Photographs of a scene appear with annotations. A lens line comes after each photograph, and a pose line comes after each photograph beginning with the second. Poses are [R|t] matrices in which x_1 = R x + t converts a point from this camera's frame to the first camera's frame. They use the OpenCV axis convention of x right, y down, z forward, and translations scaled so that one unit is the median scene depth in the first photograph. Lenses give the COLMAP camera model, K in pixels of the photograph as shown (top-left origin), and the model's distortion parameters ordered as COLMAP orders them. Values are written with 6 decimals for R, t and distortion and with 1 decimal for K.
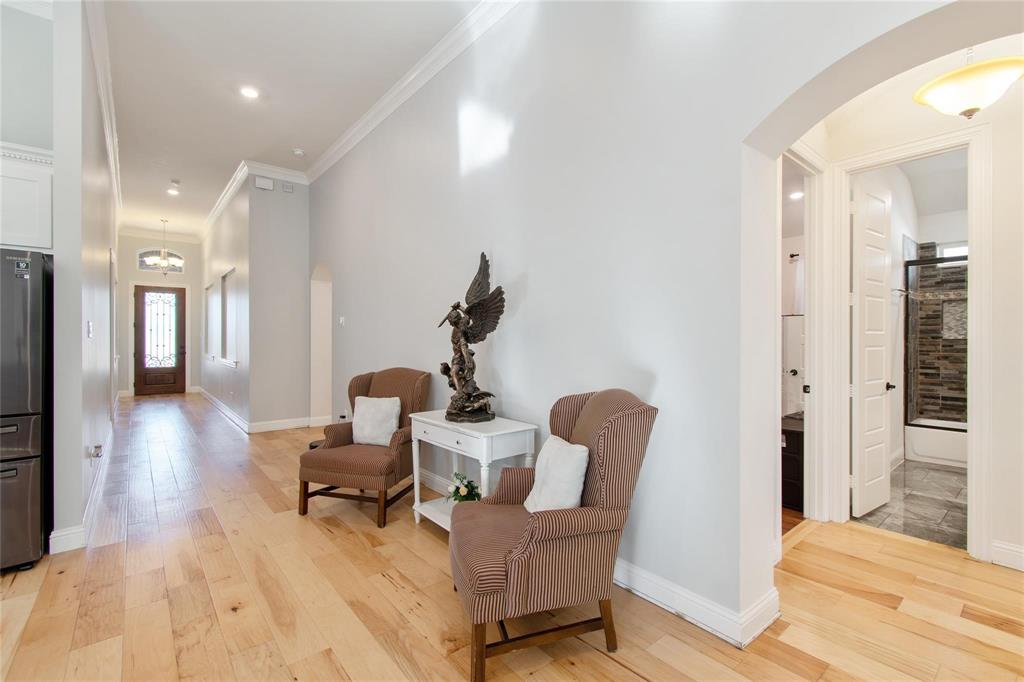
lens RADIAL K [[445.3, 0, 524.1], [0, 445.3, 340.6], [0, 0, 1]] dist [-0.001244, -0.000258]
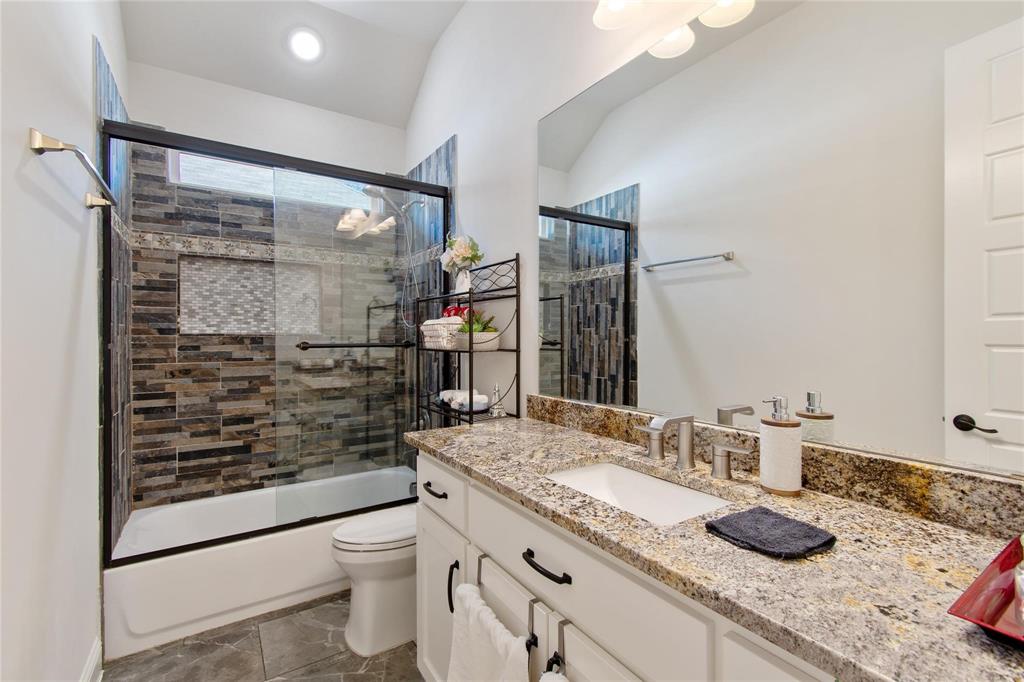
lens RADIAL K [[457.3, 0, 512.0], [0, 457.3, 341.0], [0, 0, 1]] dist [0.002237, 0.000825]
pose [[0.120318, -0.009059, 0.992694, 0.488987], [-0.000192, 0.999958, 0.009148, -0.000413], [-0.992735, -0.001291, 0.120311, 0.580070]]
